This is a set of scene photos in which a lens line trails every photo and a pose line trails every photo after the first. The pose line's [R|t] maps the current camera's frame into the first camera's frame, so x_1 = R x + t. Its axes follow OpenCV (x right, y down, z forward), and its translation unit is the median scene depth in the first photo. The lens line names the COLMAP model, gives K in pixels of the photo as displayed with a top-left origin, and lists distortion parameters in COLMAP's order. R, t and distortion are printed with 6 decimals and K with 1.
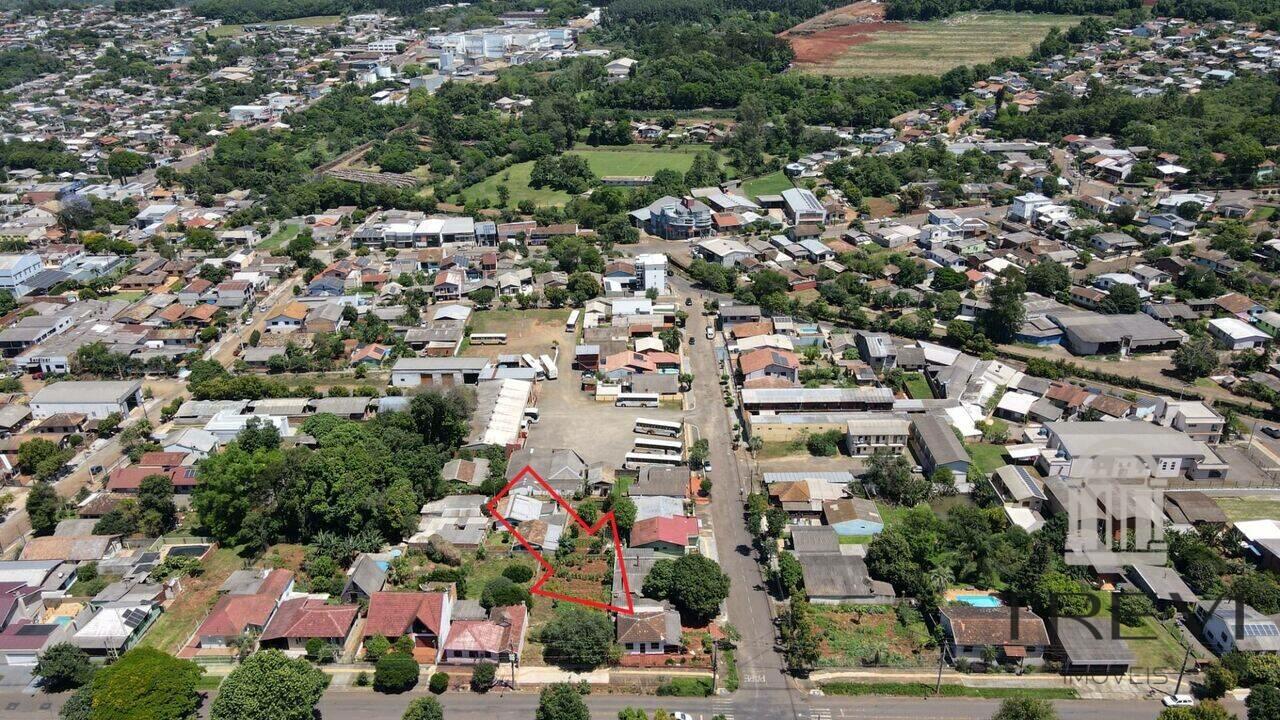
lens RADIAL K [[943.4, 0, 637.5], [0, 943.4, 357.0], [0, 0, 1]] dist [-0.018564, 0.066335]
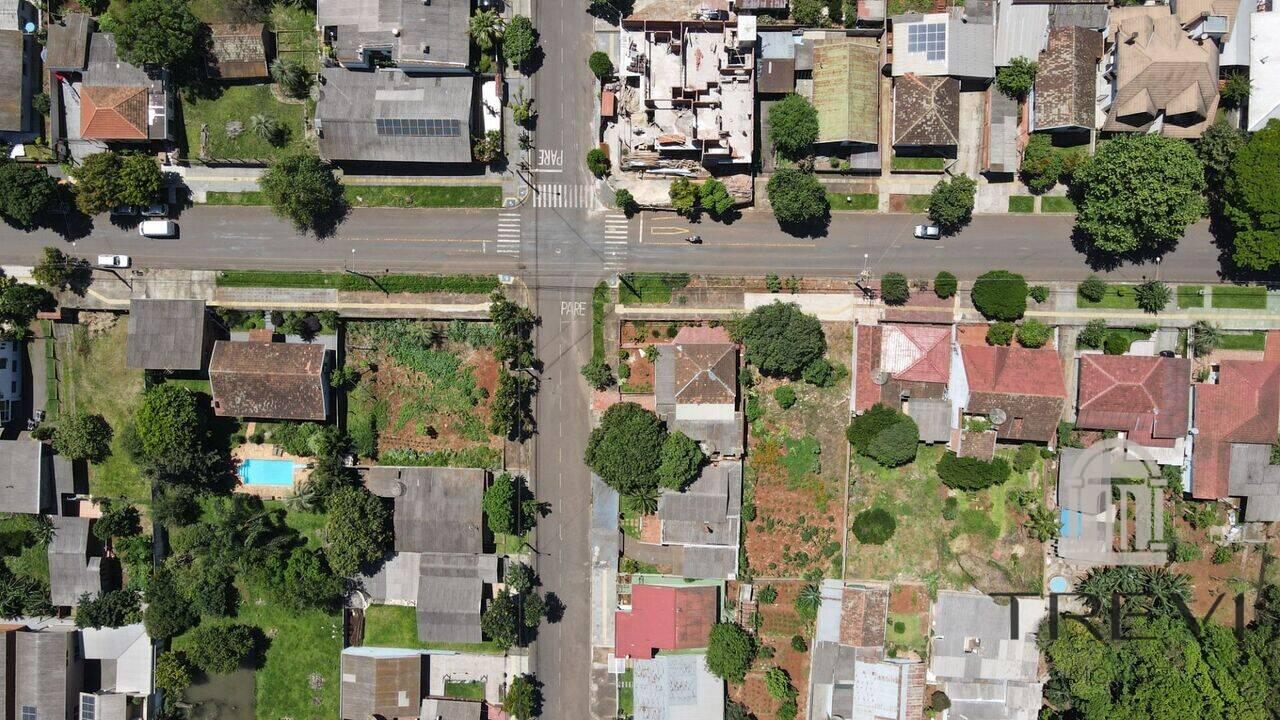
lens RADIAL K [[943.4, 0, 637.5], [0, 943.4, 357.0], [0, 0, 1]] dist [-0.018564, 0.066335]
pose [[-0.998800, -0.014957, 0.046641, 0.017716], [0.048749, -0.396251, 0.916847, -0.321660], [0.004768, 0.918021, 0.396504, 0.491097]]
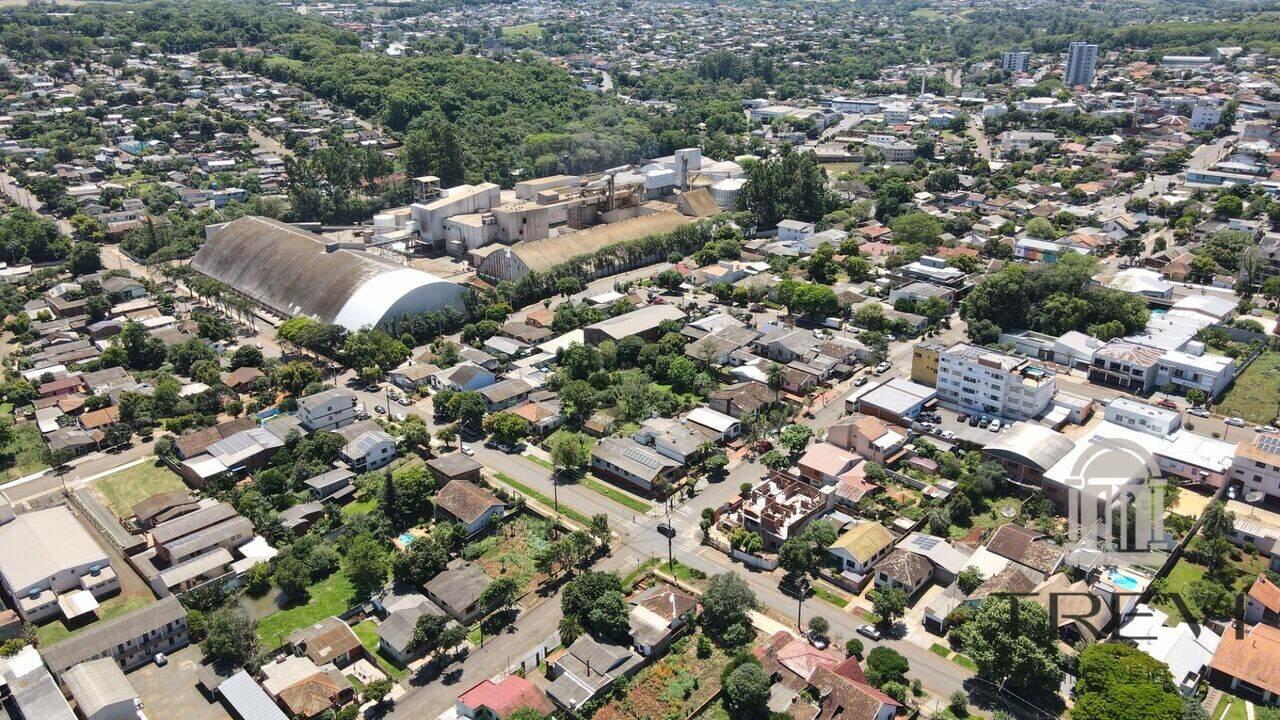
lens RADIAL K [[943.4, 0, 637.5], [0, 943.4, 357.0], [0, 0, 1]] dist [-0.018564, 0.066335]
pose [[-0.714309, -0.237753, 0.658207, -0.455107], [0.296005, 0.749608, 0.592004, -0.429076], [-0.634148, 0.617707, -0.465075, 0.992224]]
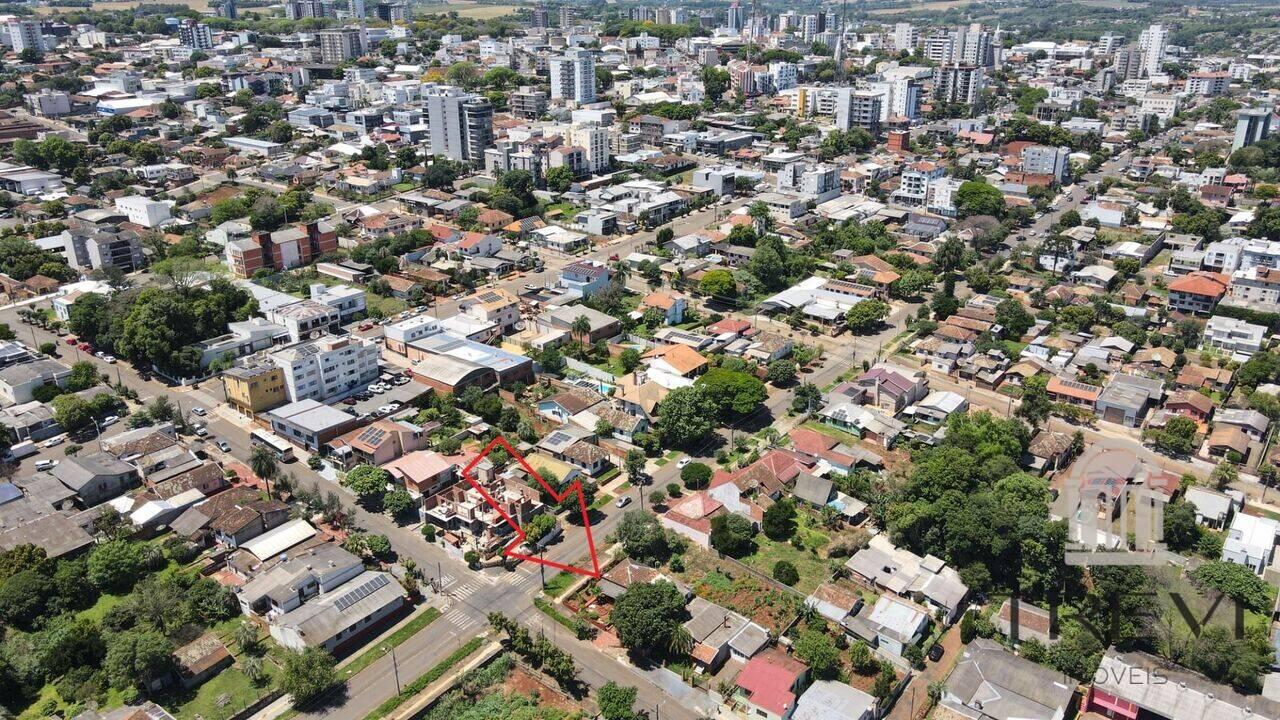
lens RADIAL K [[943.4, 0, 637.5], [0, 943.4, 357.0], [0, 0, 1]] dist [-0.018564, 0.066335]
pose [[-0.605037, 0.309555, -0.733557, 0.553713], [-0.307272, 0.759168, 0.573801, -0.419175], [0.734516, 0.572573, -0.364207, 0.929673]]
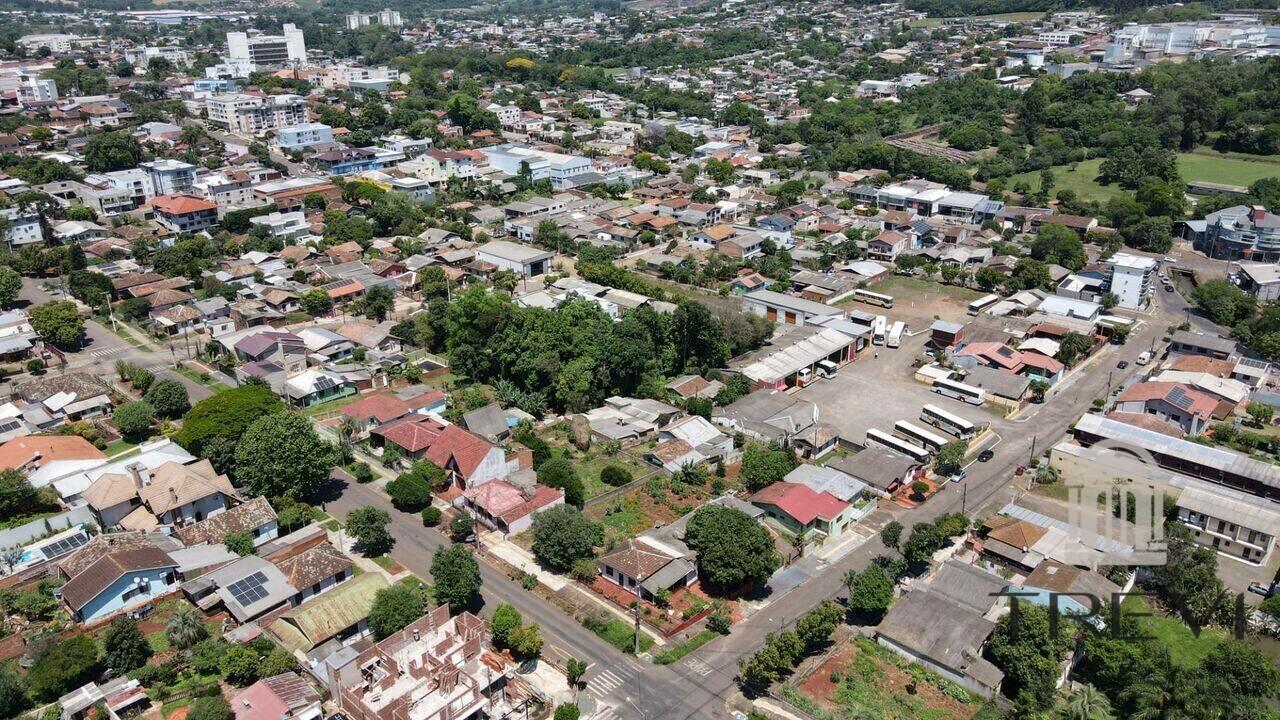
lens RADIAL K [[943.4, 0, 637.5], [0, 943.4, 357.0], [0, 0, 1]] dist [-0.018564, 0.066335]
pose [[0.742157, 0.260407, -0.617569, 0.351281], [-0.268995, 0.959695, 0.081407, 0.031349], [0.613877, 0.105706, 0.782292, 0.232816]]
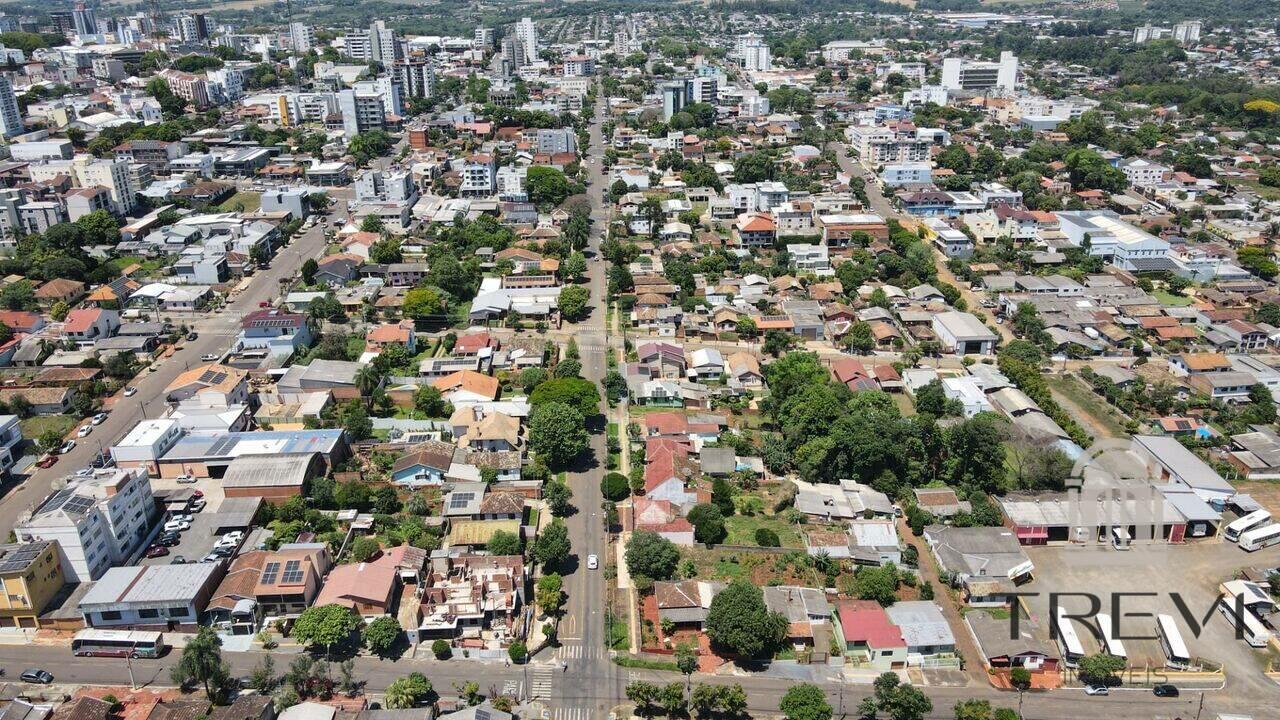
lens RADIAL K [[943.4, 0, 637.5], [0, 943.4, 357.0], [0, 0, 1]] dist [-0.018564, 0.066335]
pose [[0.038484, 0.388537, -0.920629, 0.661231], [-0.387778, 0.854917, 0.344594, -0.225834], [0.920949, 0.343738, 0.183566, 0.483398]]
